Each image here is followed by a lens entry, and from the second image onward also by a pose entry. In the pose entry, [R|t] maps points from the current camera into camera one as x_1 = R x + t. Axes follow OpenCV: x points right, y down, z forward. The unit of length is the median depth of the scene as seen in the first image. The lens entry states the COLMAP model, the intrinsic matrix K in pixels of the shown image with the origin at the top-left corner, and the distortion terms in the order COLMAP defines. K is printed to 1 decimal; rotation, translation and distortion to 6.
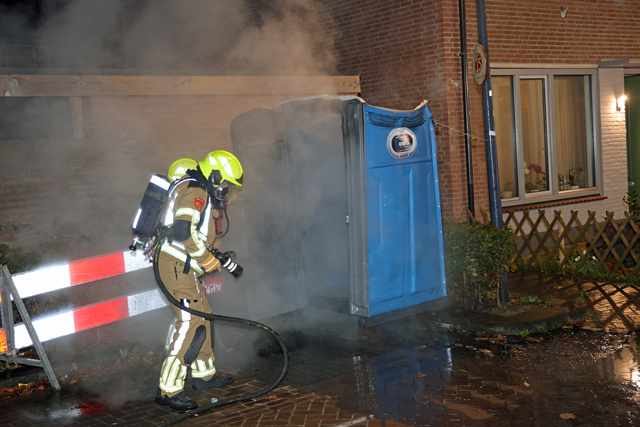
lens RADIAL K [[908.6, 0, 320.0], [0, 908.6, 213.5], [0, 0, 1]] dist [0.158829, 0.046999]
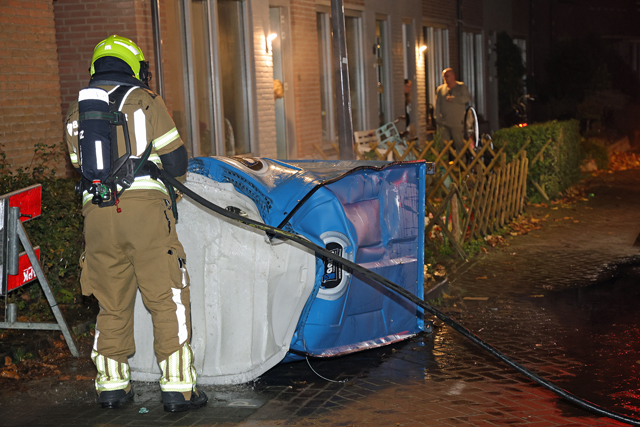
lens RADIAL K [[1496.6, 0, 320.0], [0, 1496.6, 213.5], [0, 0, 1]] dist [0.448806, 0.069988]
pose [[0.820045, -0.019174, 0.571977, -0.343085], [0.030599, 0.999478, -0.010364, 0.033460], [-0.571480, 0.026001, 0.820204, -0.020240]]
